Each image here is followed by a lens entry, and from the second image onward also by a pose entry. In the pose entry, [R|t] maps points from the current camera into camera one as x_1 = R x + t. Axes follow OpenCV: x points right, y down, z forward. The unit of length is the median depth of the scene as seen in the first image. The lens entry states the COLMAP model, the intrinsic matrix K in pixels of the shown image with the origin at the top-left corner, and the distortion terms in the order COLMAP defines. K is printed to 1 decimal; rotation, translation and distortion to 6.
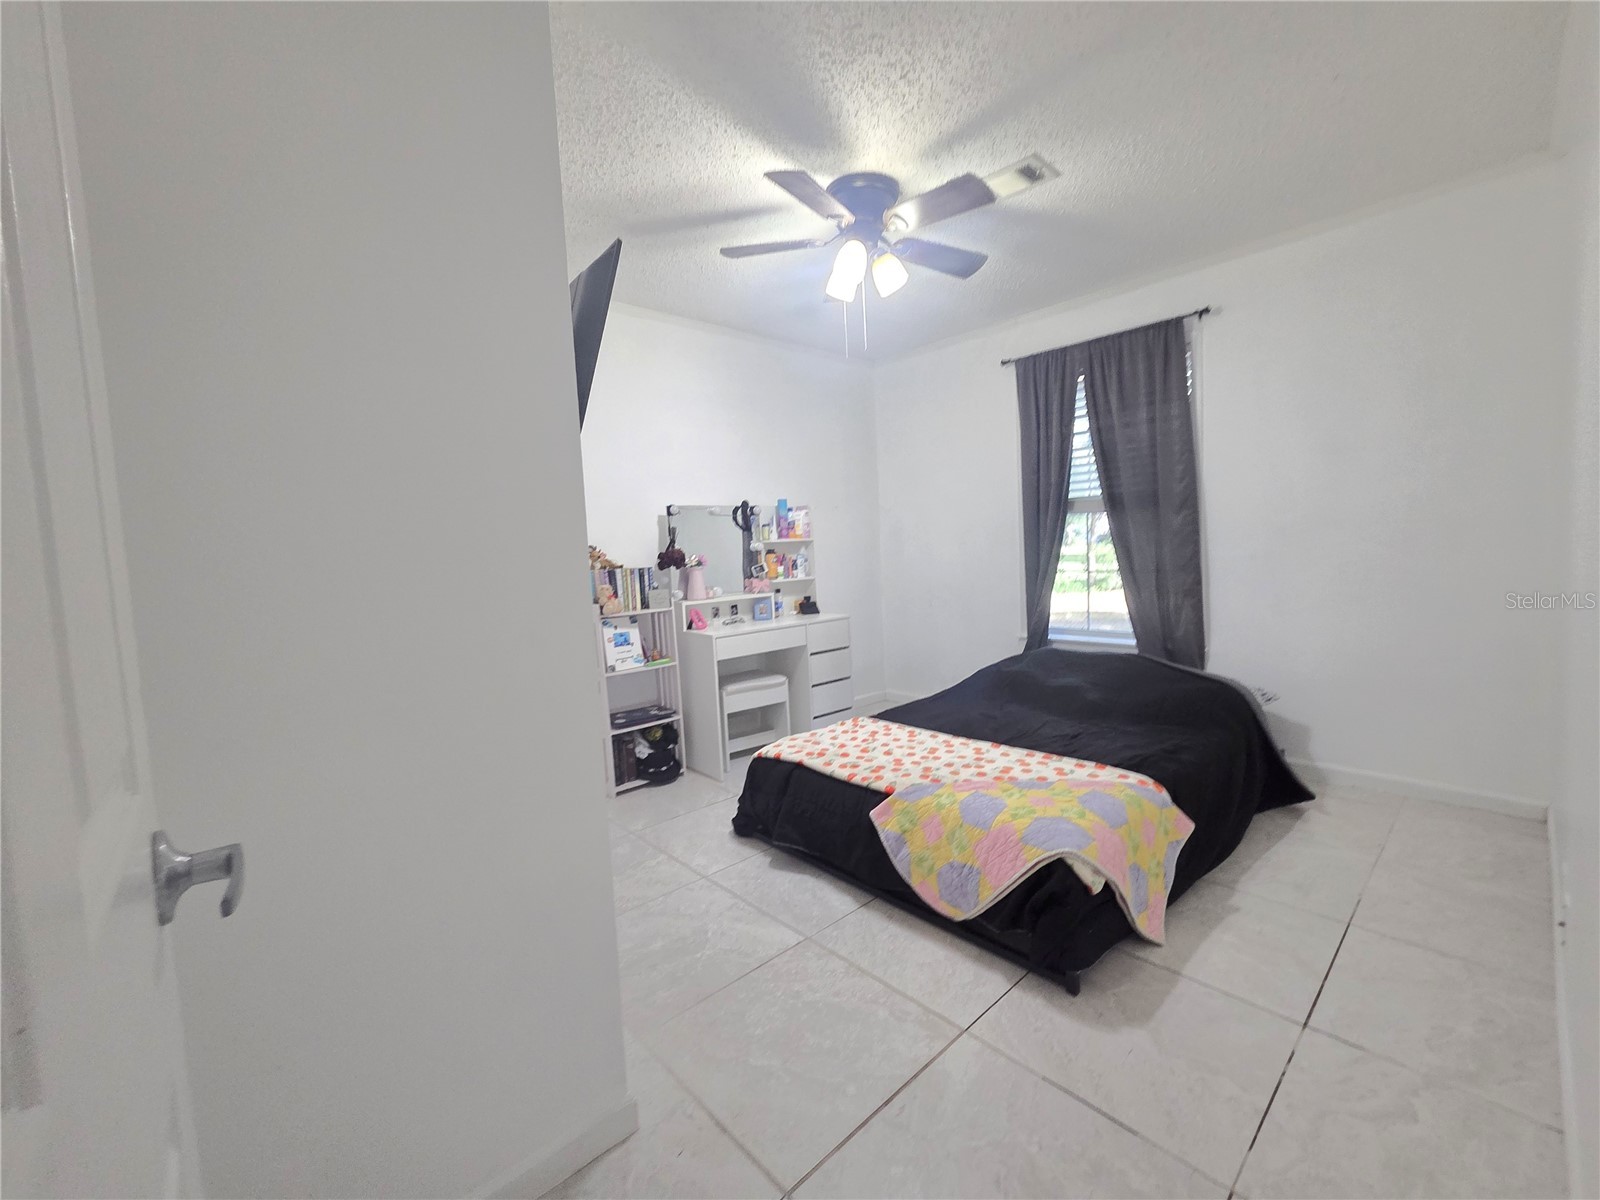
lens RADIAL K [[651.1, 0, 812.1], [0, 651.1, 592.5], [0, 0, 1]] dist [0.003768, 0.000574]
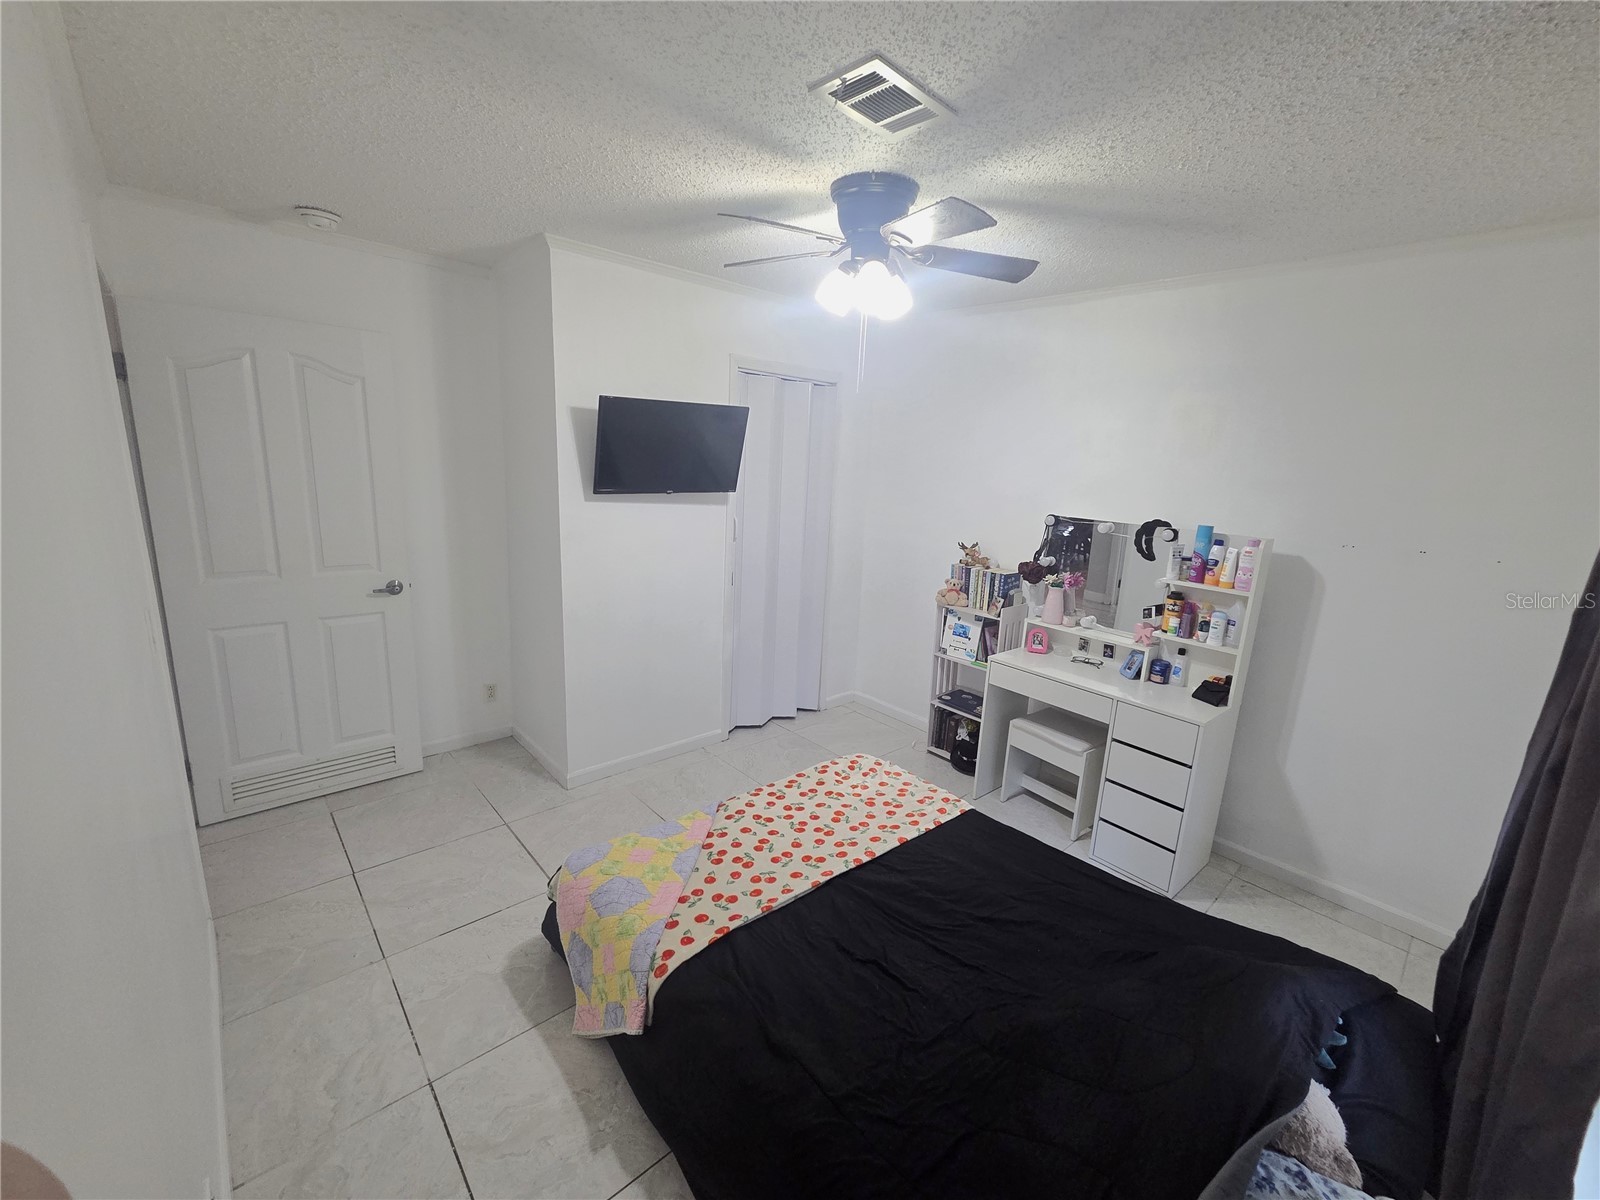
lens RADIAL K [[651.1, 0, 815.4], [0, 651.1, 596.3], [0, 0, 1]] dist [0.003768, 0.000574]
pose [[0.009236, 0.262551, -0.964874, 0.761996], [-0.128817, 0.957187, 0.259227, -0.240185], [0.991625, 0.121898, 0.042662, 0.707306]]
